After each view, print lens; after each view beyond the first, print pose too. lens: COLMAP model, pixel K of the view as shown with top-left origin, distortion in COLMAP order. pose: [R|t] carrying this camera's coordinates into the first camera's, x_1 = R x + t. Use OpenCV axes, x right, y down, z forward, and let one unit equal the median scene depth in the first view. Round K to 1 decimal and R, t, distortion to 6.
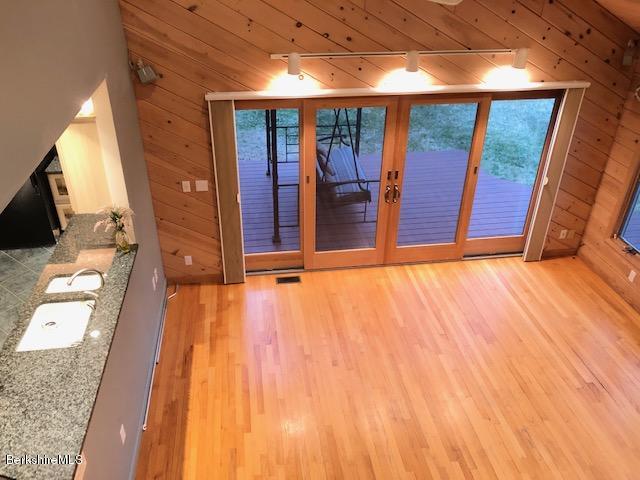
lens RADIAL K [[525.6, 0, 313.9], [0, 525.6, 239.0], [0, 0, 1]] dist [0.025755, -0.011162]
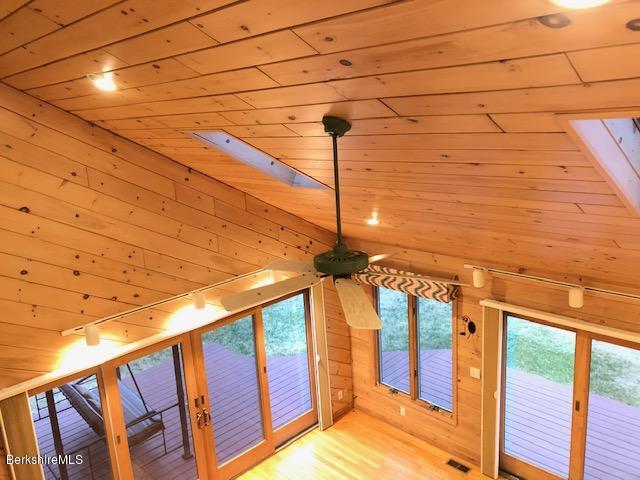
lens RADIAL K [[525.6, 0, 314.4], [0, 525.6, 233.5], [0, 0, 1]] dist [0.025755, -0.011162]
pose [[0.806825, -0.187703, 0.560180, -0.185534], [0.356810, 0.910540, -0.208813, -0.124943], [-0.470872, 0.368353, 0.801620, -0.054137]]
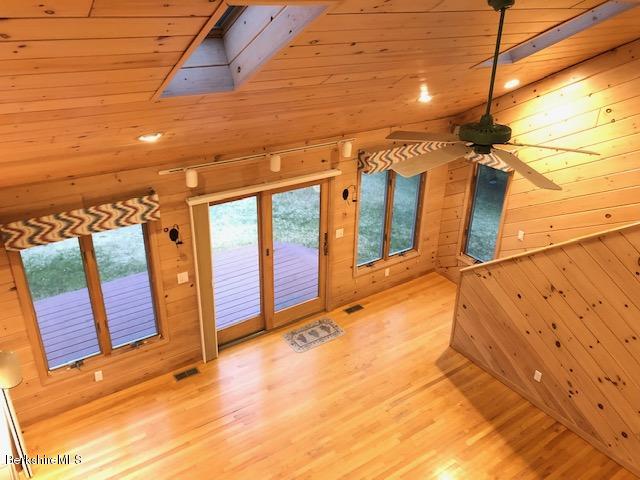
lens RADIAL K [[525.6, 0, 317.5], [0, 525.6, 233.3], [0, 0, 1]] dist [0.025755, -0.011162]
pose [[-0.445259, -0.398544, 0.801815, -0.296841], [0.436079, 0.685584, 0.582932, -0.527653], [-0.782036, 0.609210, -0.131465, 0.629283]]
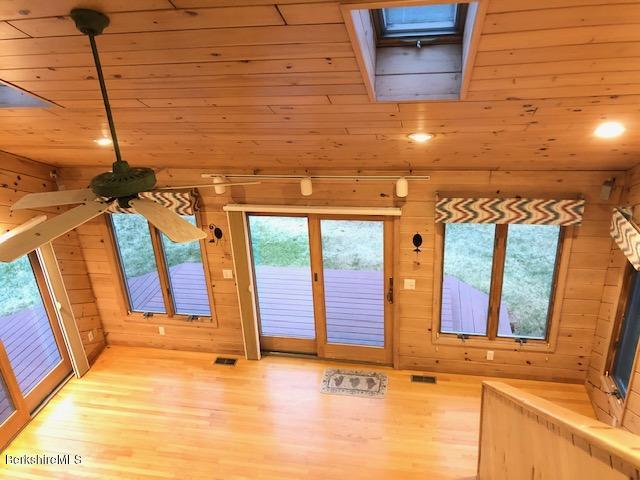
lens RADIAL K [[525.6, 0, 314.3], [0, 525.6, 240.4], [0, 0, 1]] dist [0.025755, -0.011162]
pose [[0.341077, -0.415568, 0.843190, -0.238342], [0.528976, 0.826333, 0.193285, -0.155980], [-0.777079, 0.380102, 0.501669, 0.011515]]
